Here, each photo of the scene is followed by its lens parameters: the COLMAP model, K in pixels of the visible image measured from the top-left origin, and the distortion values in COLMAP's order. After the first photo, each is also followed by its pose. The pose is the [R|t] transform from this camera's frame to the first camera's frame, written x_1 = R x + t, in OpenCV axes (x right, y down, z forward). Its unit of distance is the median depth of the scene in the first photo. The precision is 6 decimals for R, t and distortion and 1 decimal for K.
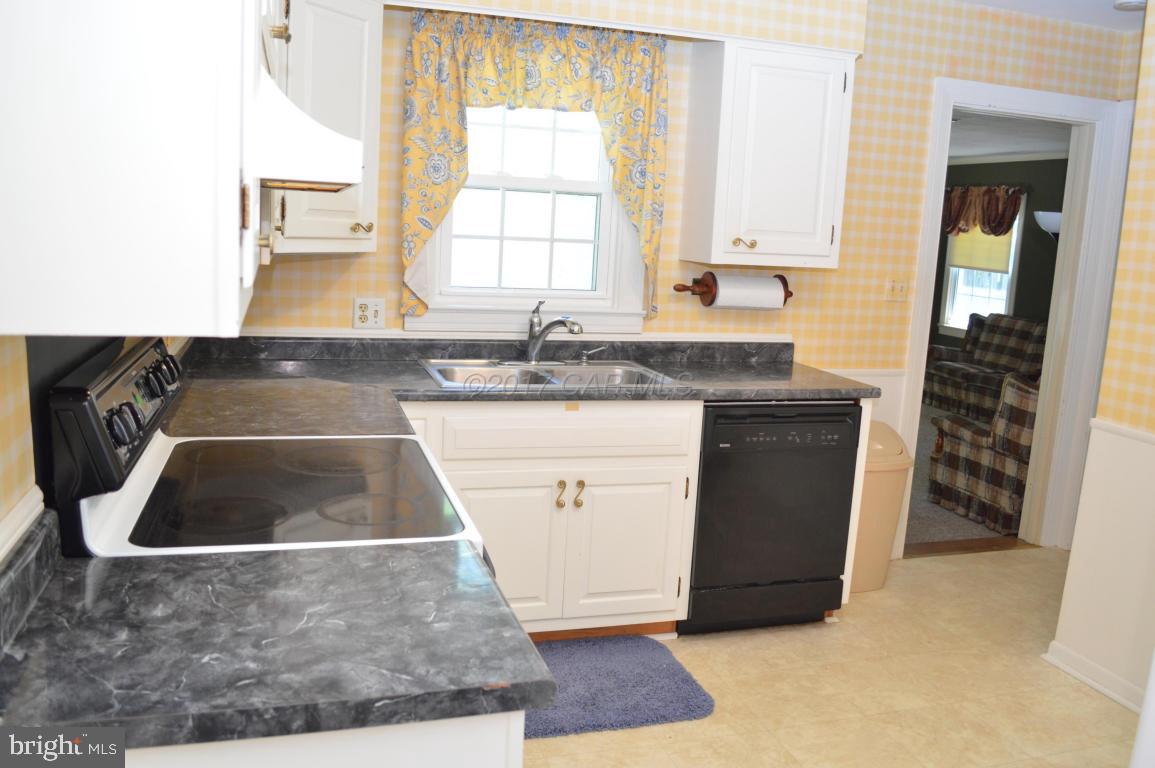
lens RADIAL K [[915.9, 0, 570.8], [0, 915.9, 381.7], [0, 0, 1]] dist [-0.081908, 0.007205]
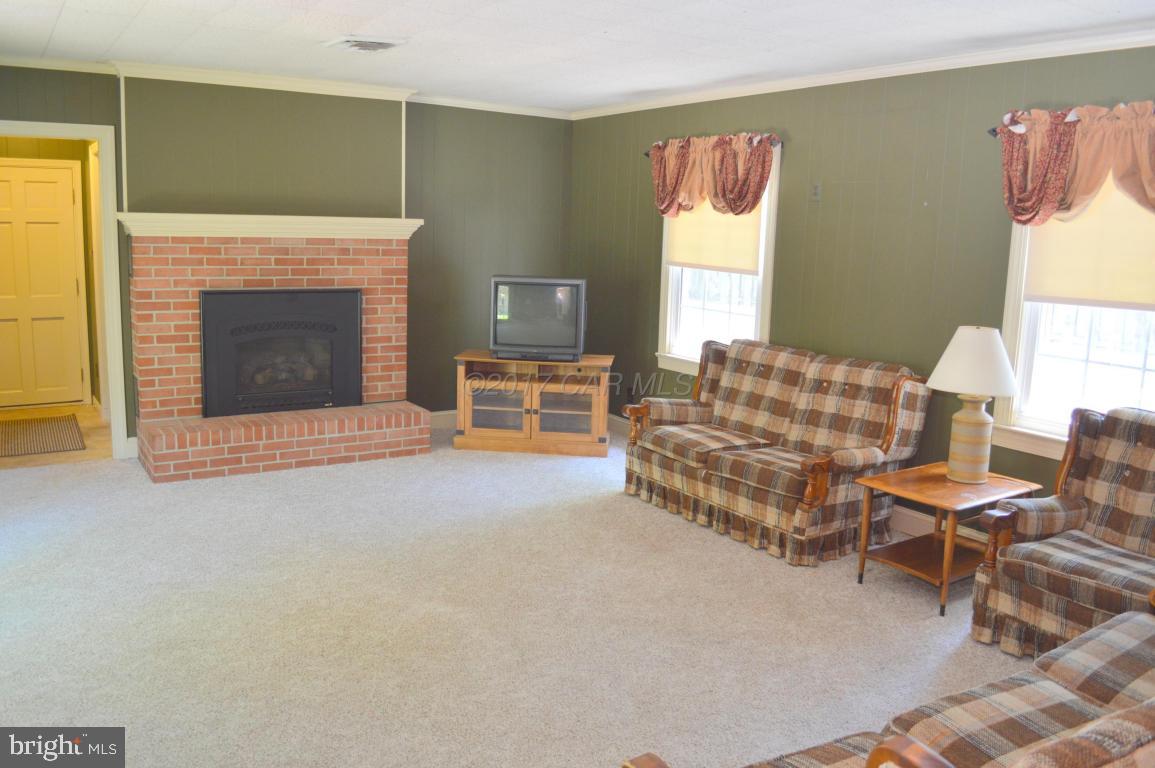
lens RADIAL K [[915.9, 0, 570.8], [0, 915.9, 381.7], [0, 0, 1]] dist [-0.081908, 0.007205]
pose [[0.960165, -0.063918, 0.272024, 0.185998], [0.062092, 0.997953, 0.015325, -0.064137], [-0.272446, 0.002176, 0.962169, 0.426852]]
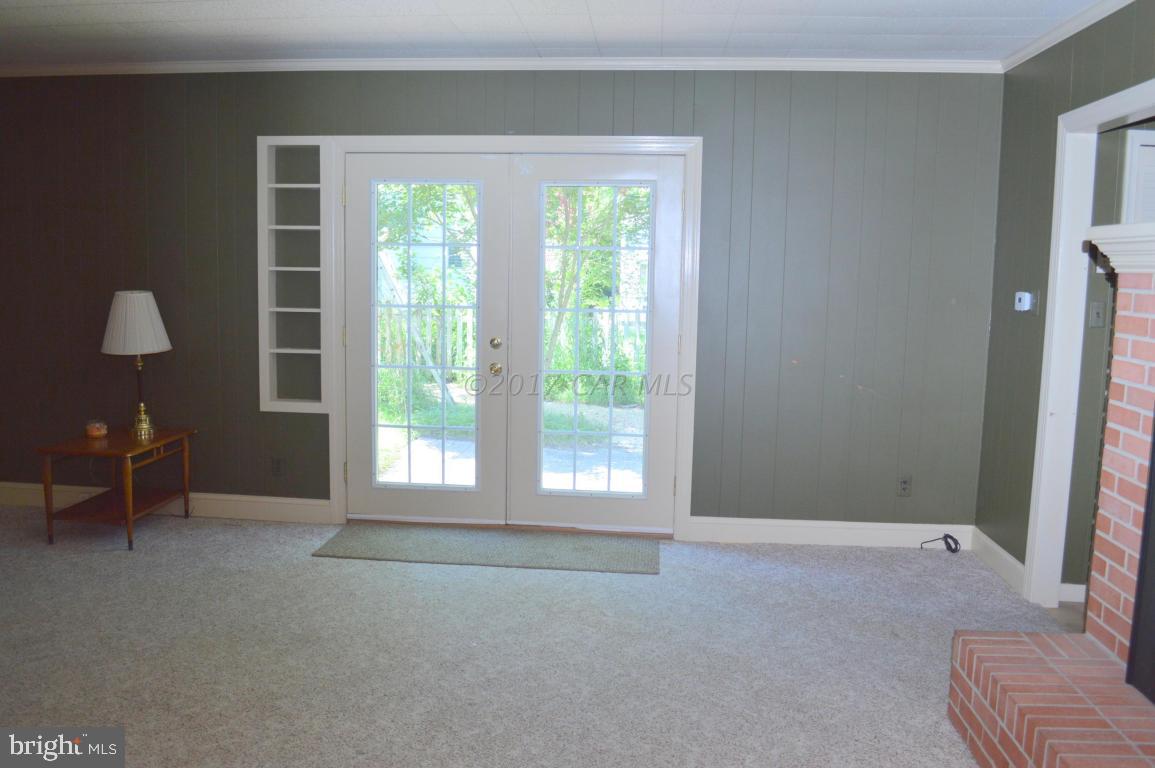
lens RADIAL K [[915.9, 0, 570.8], [0, 915.9, 381.7], [0, 0, 1]] dist [-0.081908, 0.007205]
pose [[-0.369197, 0.061106, -0.927340, 0.425659], [-0.198522, 0.969619, 0.142929, -0.142543], [0.907900, 0.236867, -0.345849, 1.033644]]
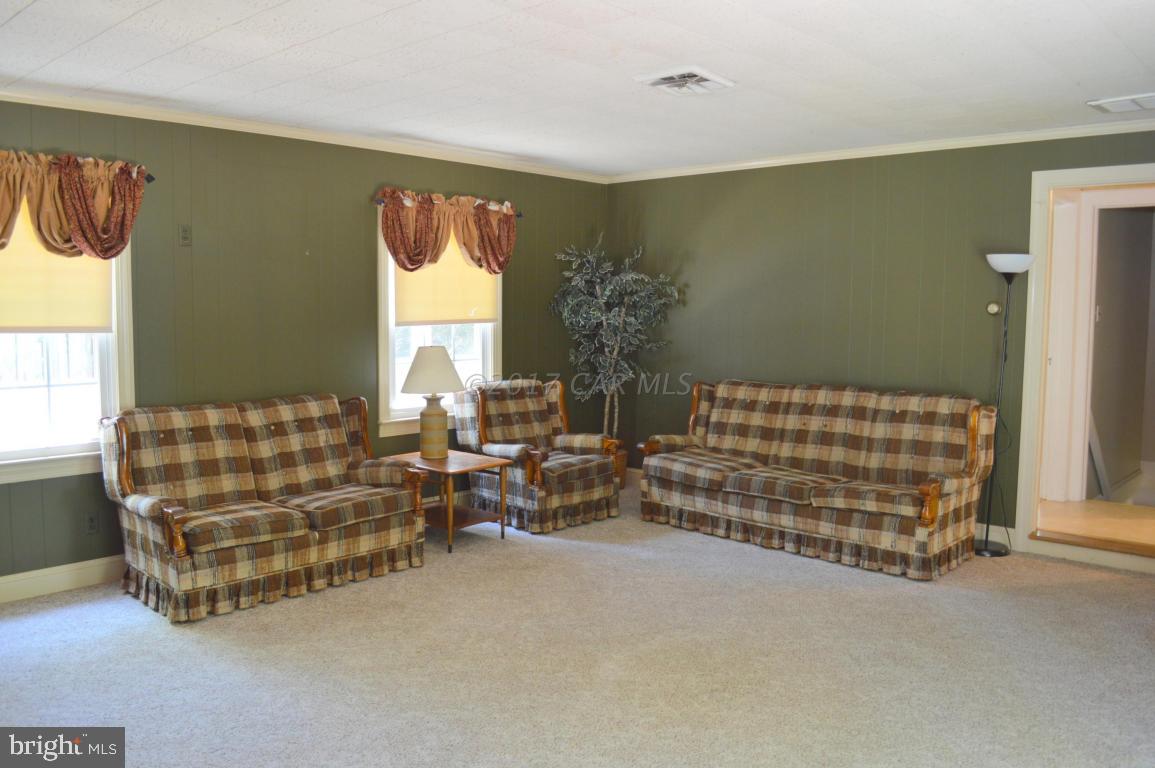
lens RADIAL K [[915.9, 0, 570.8], [0, 915.9, 381.7], [0, 0, 1]] dist [-0.081908, 0.007205]
pose [[-0.497591, -0.124345, 0.858453, -0.089412], [0.121083, 0.970025, 0.210690, -0.169504], [-0.858919, 0.208781, -0.467620, 1.024481]]
